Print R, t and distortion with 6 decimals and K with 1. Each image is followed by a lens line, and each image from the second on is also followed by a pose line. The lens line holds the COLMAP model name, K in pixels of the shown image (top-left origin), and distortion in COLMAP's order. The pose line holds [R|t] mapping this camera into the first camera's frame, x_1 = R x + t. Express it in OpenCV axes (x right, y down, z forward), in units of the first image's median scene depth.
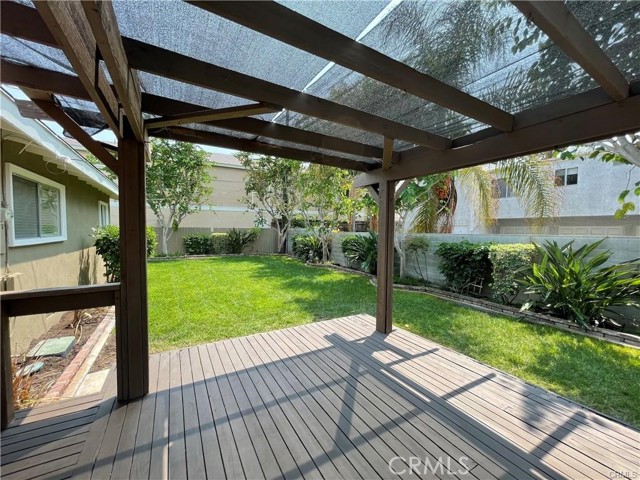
lens RADIAL K [[256.8, 0, 318.8], [0, 256.8, 240.7], [0, 0, 1]] dist [-0.004008, -0.000483]
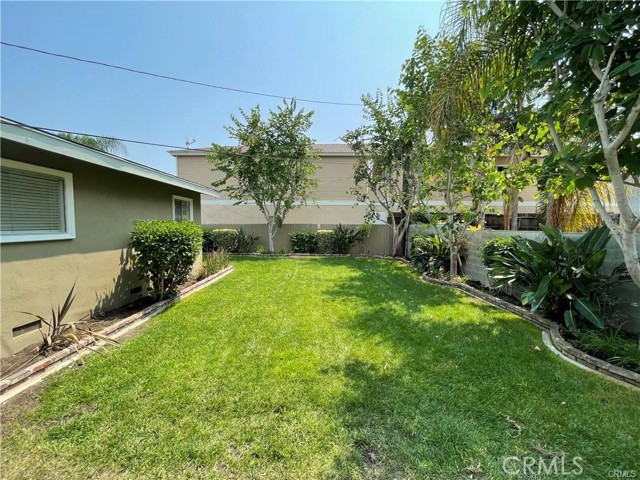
lens RADIAL K [[256.8, 0, 319.4], [0, 256.8, 240.0], [0, 0, 1]] dist [-0.004008, -0.000483]
pose [[0.864711, 0.028540, -0.501459, 0.050252], [-0.023399, 0.999589, 0.016542, -0.011241], [0.501725, -0.002571, 0.865023, 0.260785]]
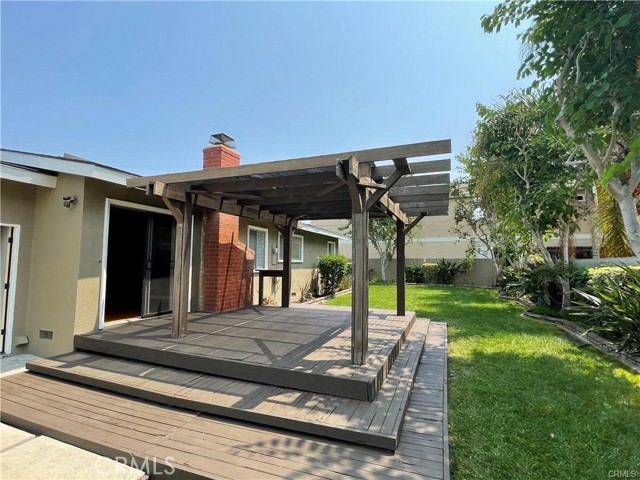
lens RADIAL K [[314.1, 0, 315.3], [0, 314.1, 241.0], [0, 0, 1]] dist [0.004832, 0.000024]
pose [[0.607277, -0.057373, -0.792416, 0.406419], [-0.038273, 0.994119, -0.101307, 0.031092], [0.793568, 0.091849, 0.601510, -0.166535]]
